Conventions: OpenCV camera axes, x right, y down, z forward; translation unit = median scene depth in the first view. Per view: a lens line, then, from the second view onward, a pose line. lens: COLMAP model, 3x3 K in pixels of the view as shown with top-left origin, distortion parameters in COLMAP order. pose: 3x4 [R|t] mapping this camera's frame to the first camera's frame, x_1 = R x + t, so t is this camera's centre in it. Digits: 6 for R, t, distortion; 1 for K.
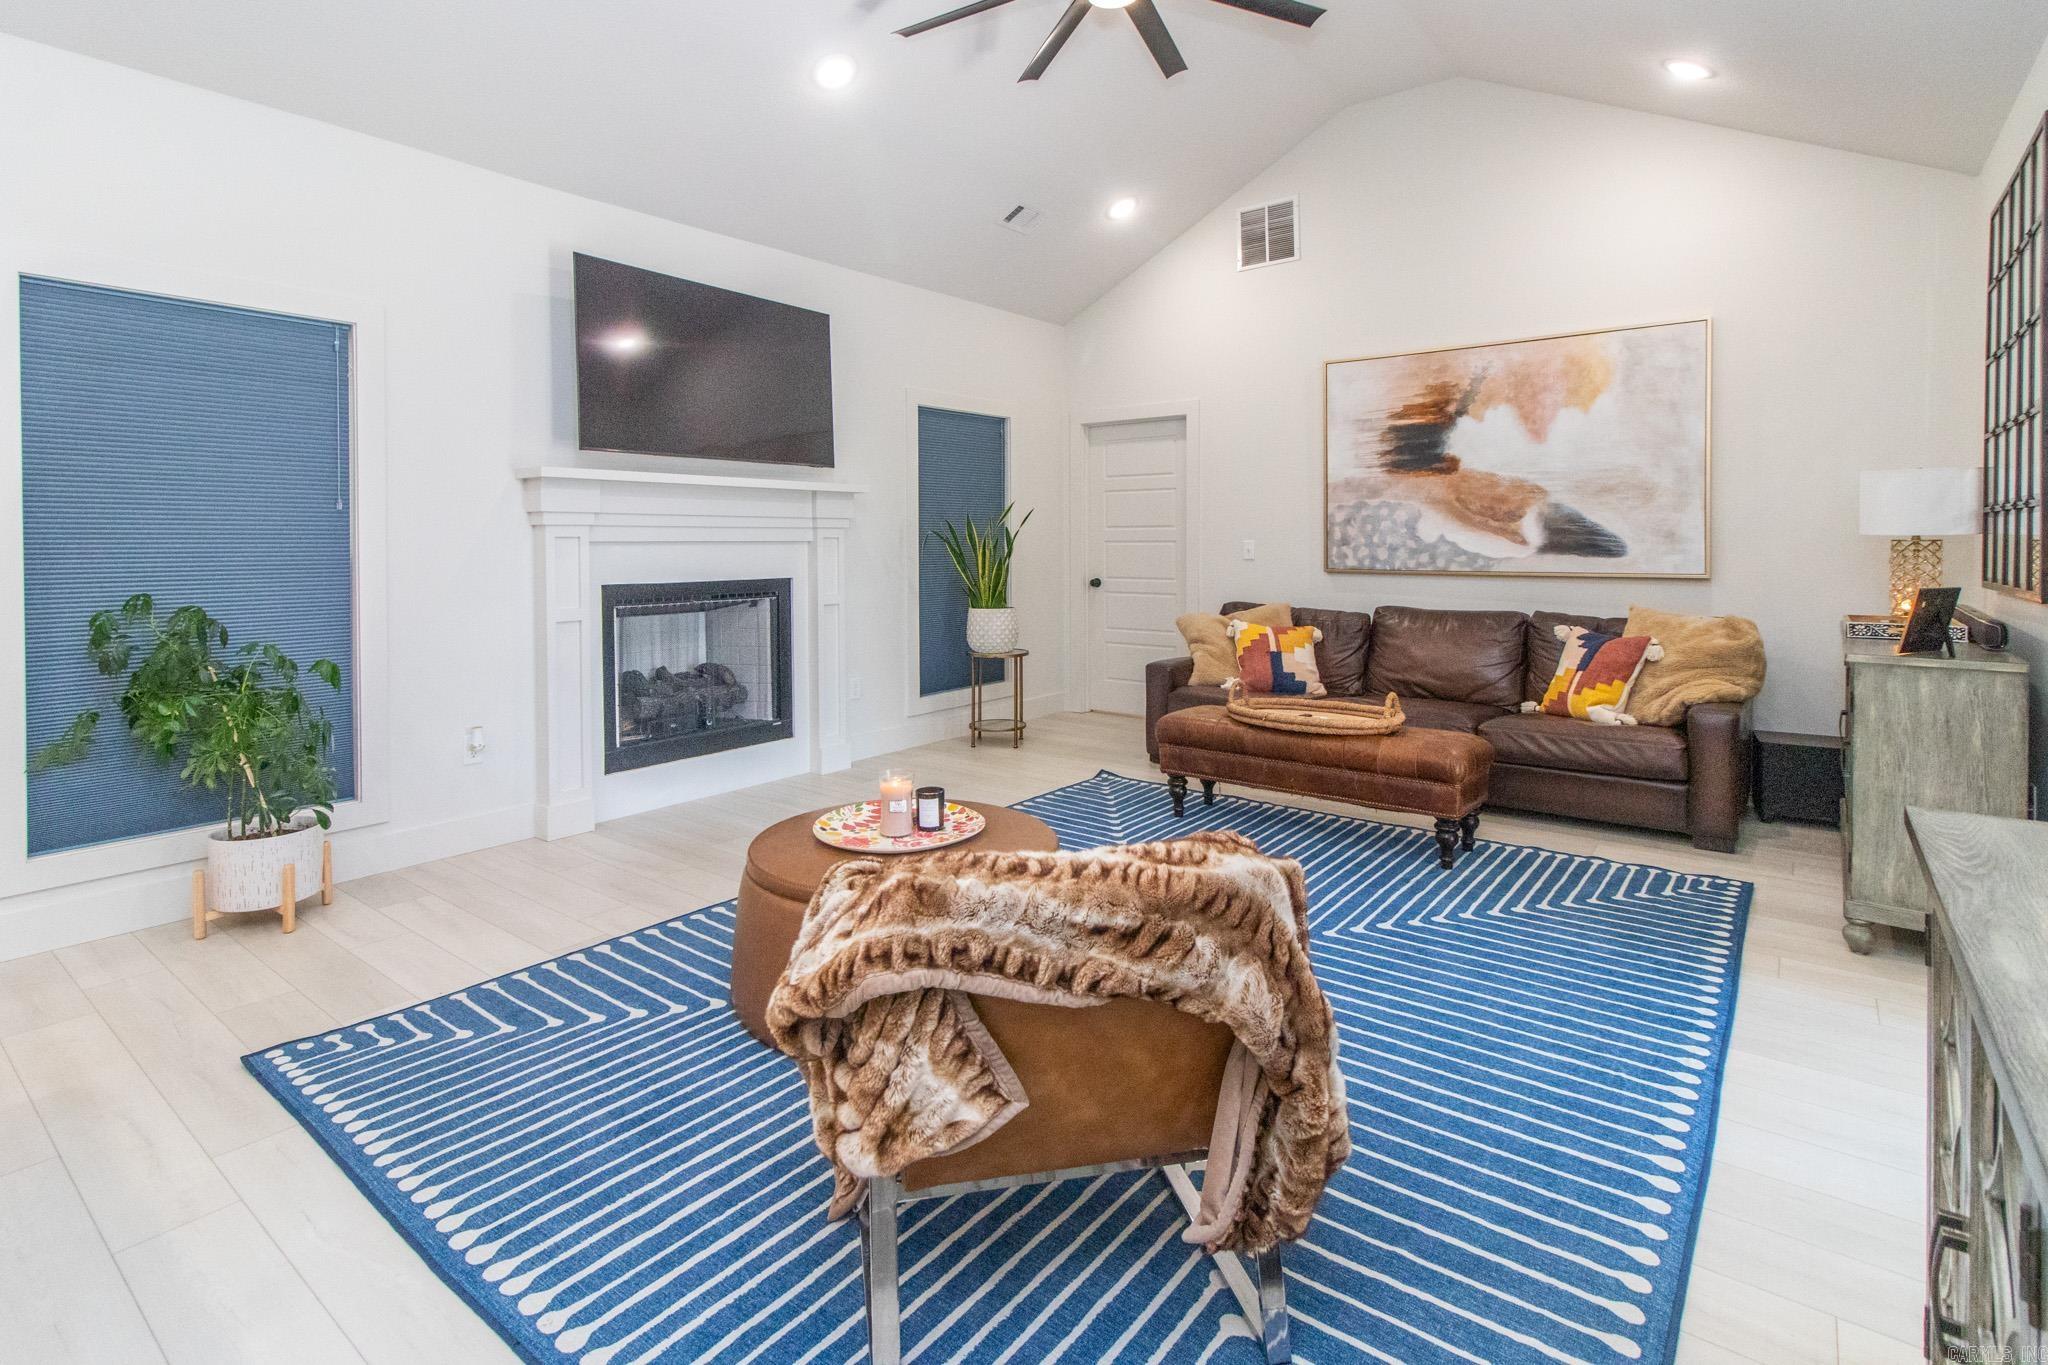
lens RADIAL K [[997.2, 0, 967.7], [0, 997.2, 564.0], [0, 0, 1]] dist [-0.000211, 0.000894]
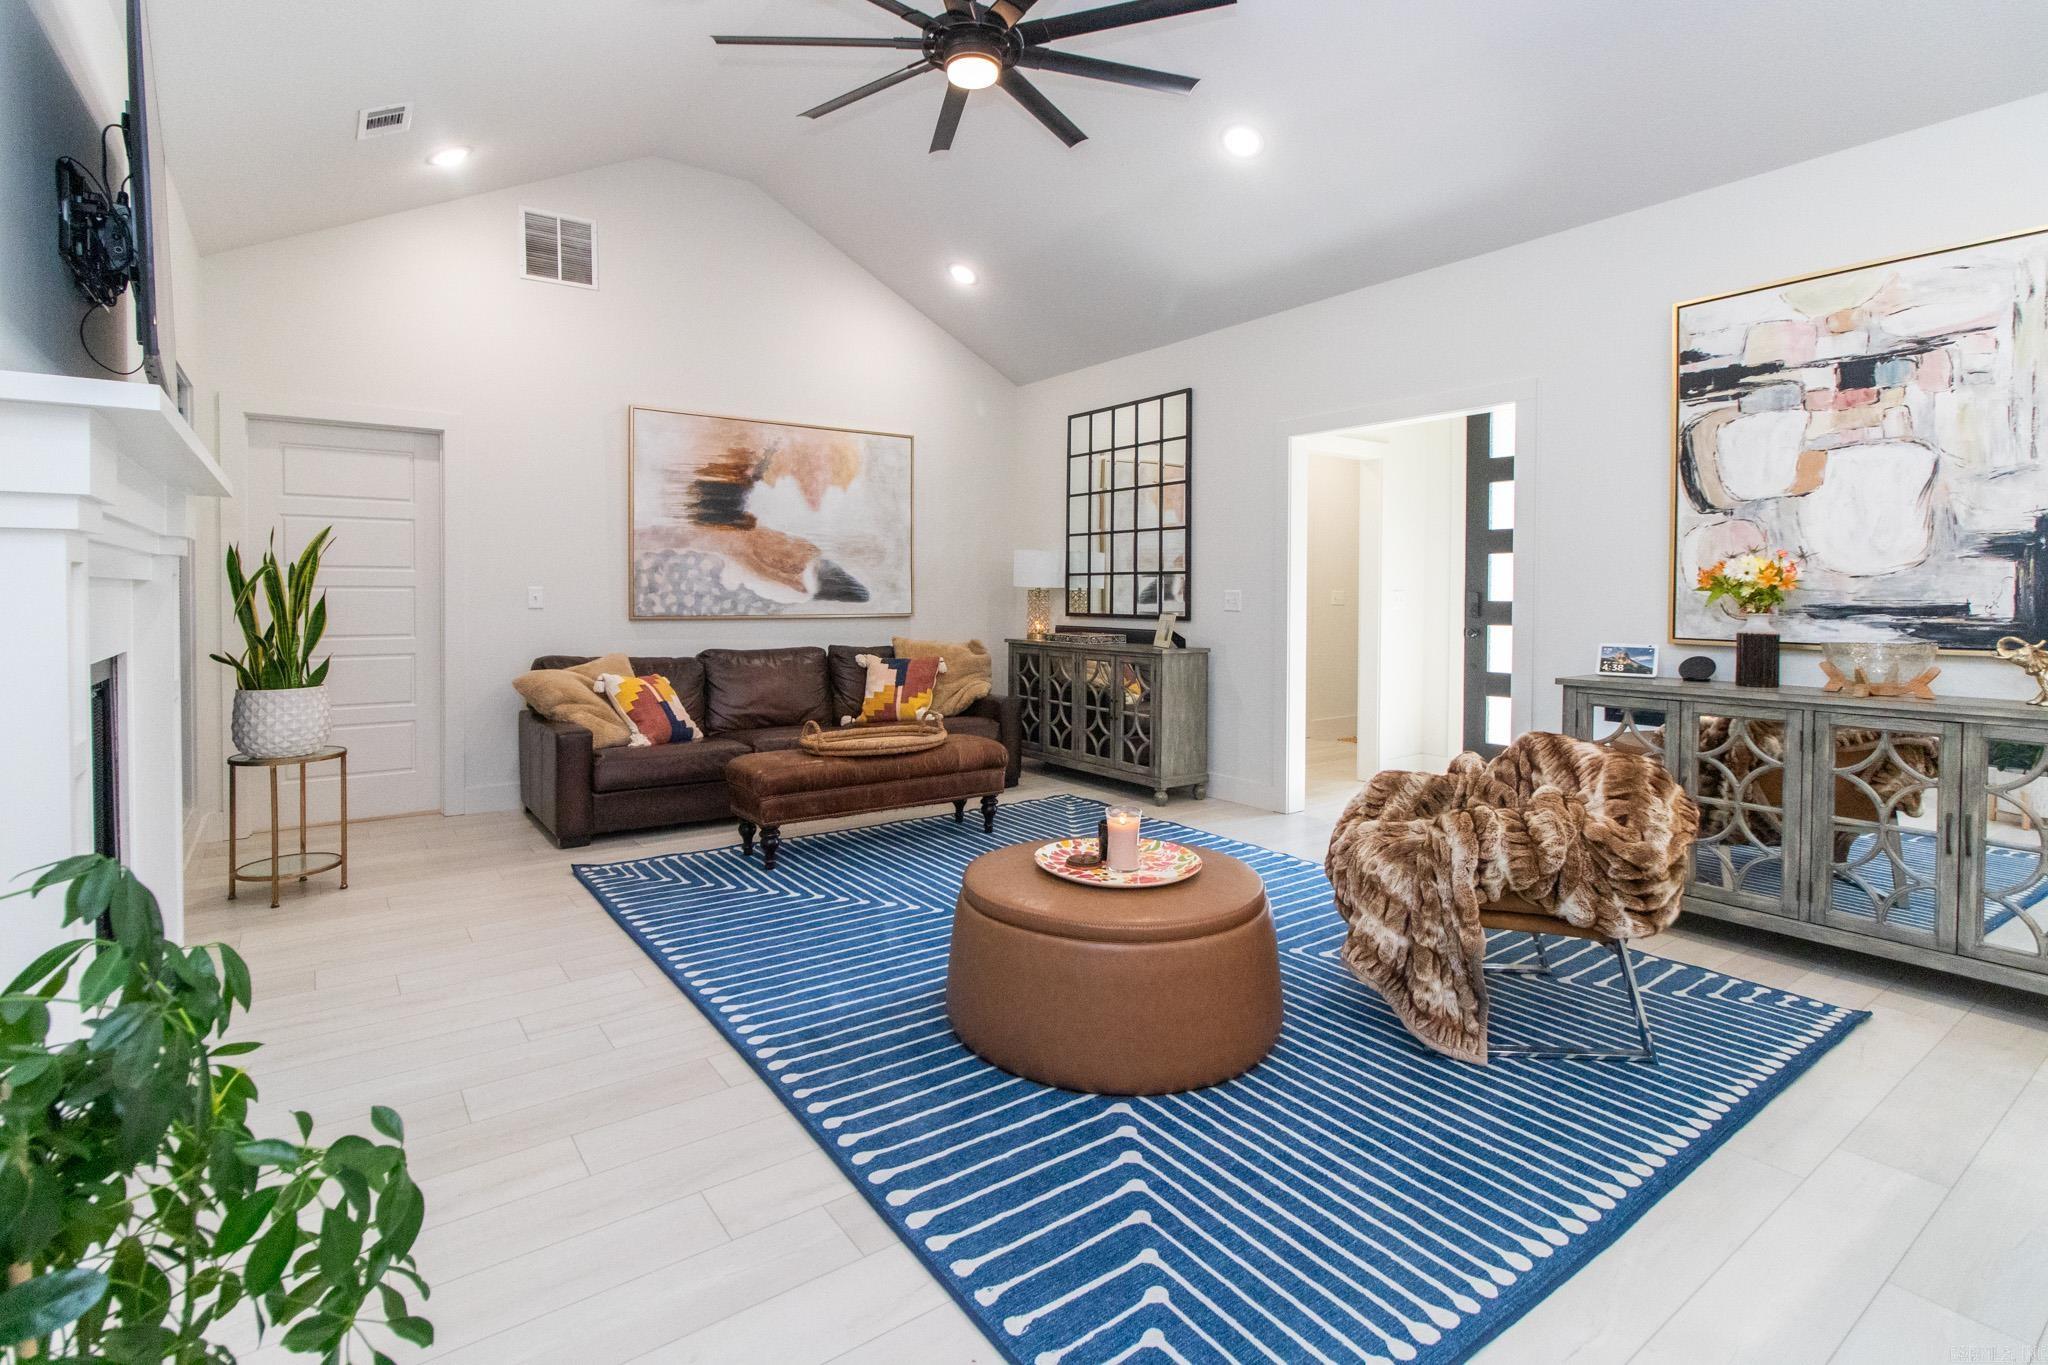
lens RADIAL K [[997.2, 0, 1012.6], [0, 997.2, 630.1], [0, 0, 1]] dist [-0.000211, 0.000894]
pose [[0.253226, -0.033884, 0.966814, -0.545860], [0.016891, 0.999389, 0.030602, -0.005960], [-0.967260, 0.008581, 0.253643, 0.422305]]
